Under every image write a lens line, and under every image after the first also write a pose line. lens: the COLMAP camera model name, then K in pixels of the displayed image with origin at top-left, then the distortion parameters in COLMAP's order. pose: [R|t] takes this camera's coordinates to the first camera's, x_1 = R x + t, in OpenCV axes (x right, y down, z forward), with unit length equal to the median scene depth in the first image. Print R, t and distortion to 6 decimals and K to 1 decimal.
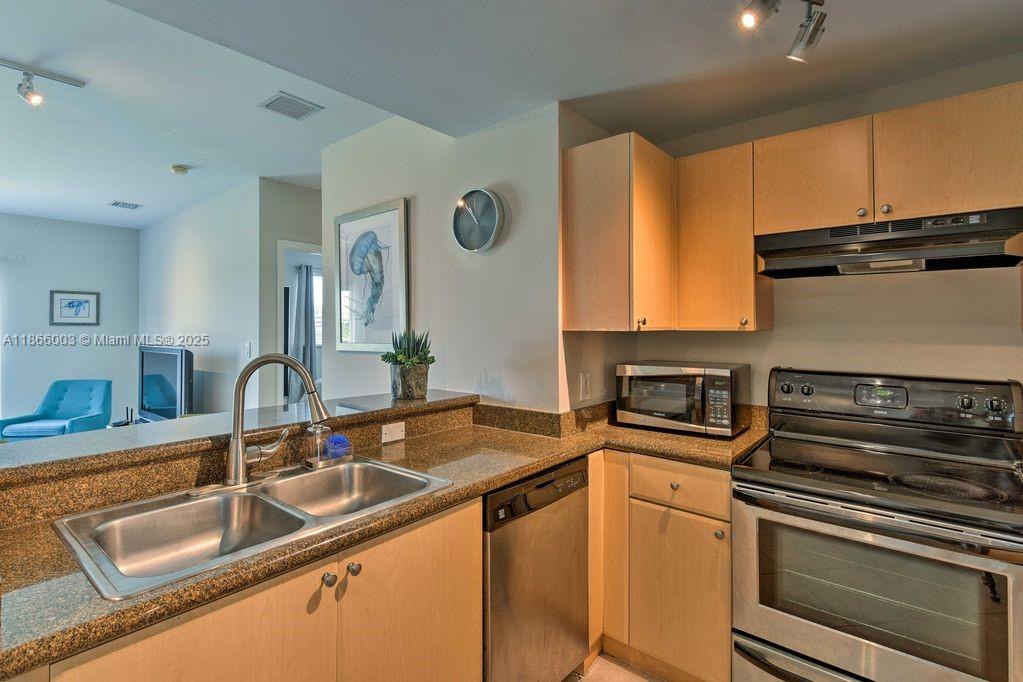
lens RADIAL K [[485.3, 0, 522.1], [0, 485.3, 313.6], [0, 0, 1]] dist [0.012775, -0.010160]
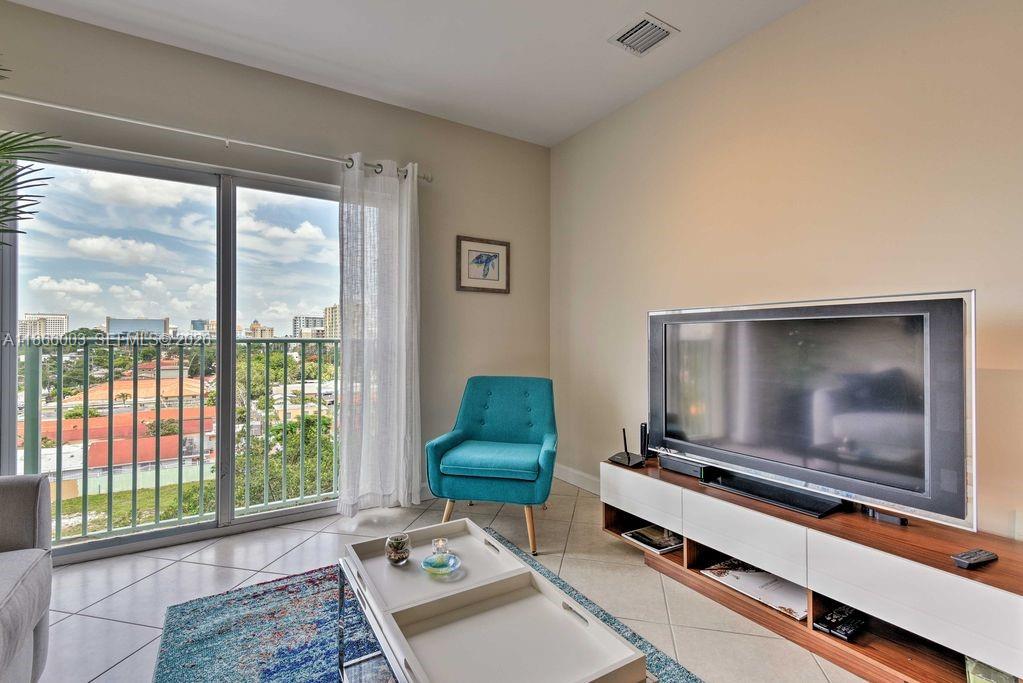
lens RADIAL K [[485.3, 0, 527.7], [0, 485.3, 334.4], [0, 0, 1]] dist [0.012775, -0.010160]
pose [[0.954669, 0.001764, -0.297663, -2.296887], [0.000315, 0.999976, 0.006938, 0.256064], [0.297668, -0.006717, 0.954646, 1.394694]]
